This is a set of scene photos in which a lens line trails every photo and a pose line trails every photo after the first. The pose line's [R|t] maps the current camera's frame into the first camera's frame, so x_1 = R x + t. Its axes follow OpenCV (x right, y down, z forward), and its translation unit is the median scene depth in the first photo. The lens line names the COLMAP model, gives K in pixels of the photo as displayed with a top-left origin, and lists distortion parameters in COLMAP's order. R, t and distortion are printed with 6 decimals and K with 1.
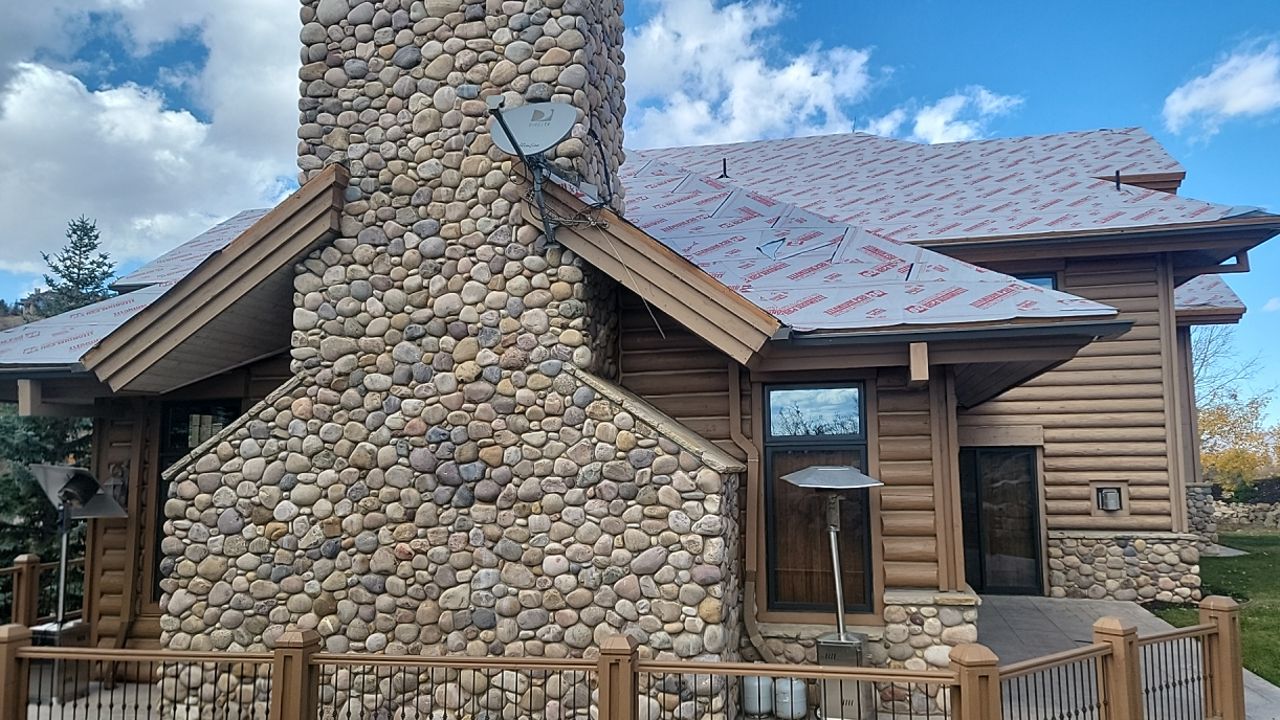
lens RADIAL K [[897.2, 0, 642.0], [0, 897.2, 362.1], [0, 0, 1]] dist [0.105759, -0.011706]
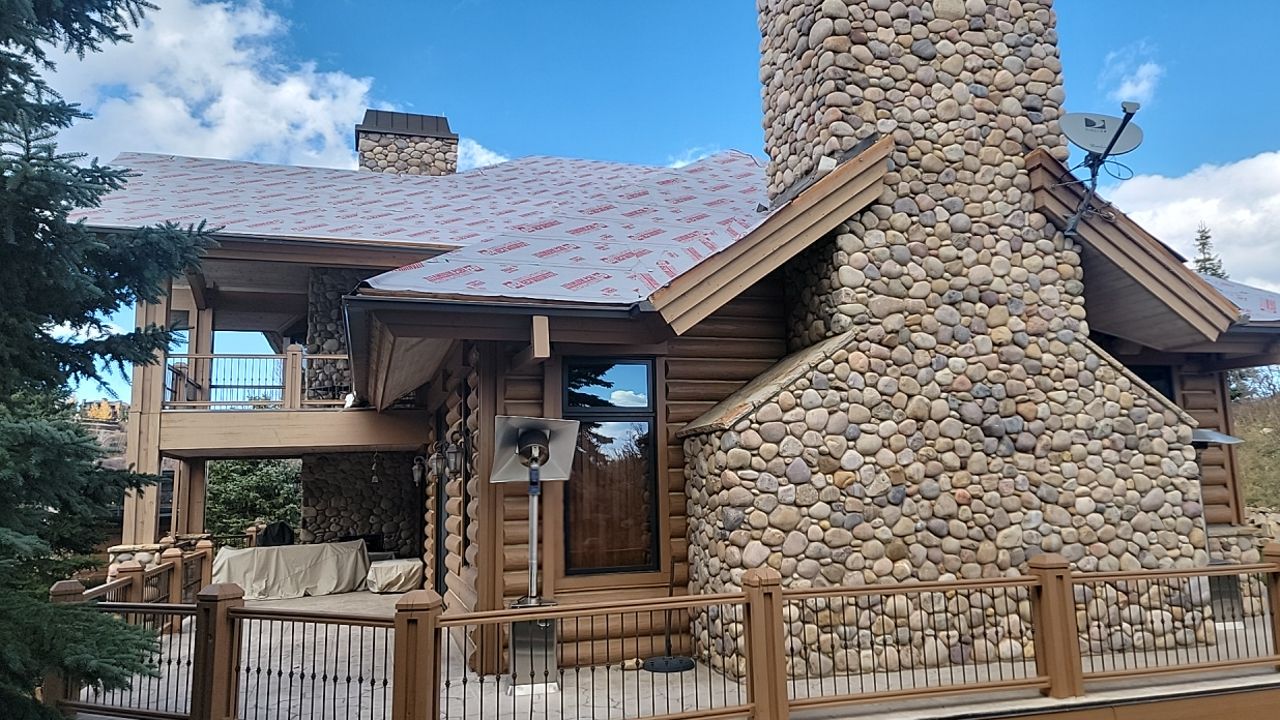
lens RADIAL K [[897.2, 0, 640.9], [0, 897.2, 360.1], [0, 0, 1]] dist [0.105759, -0.011706]
pose [[0.864936, 0.060192, 0.498260, -1.114405], [-0.031136, 0.997305, -0.066430, 0.126582], [-0.500916, 0.041944, 0.864479, 0.240729]]
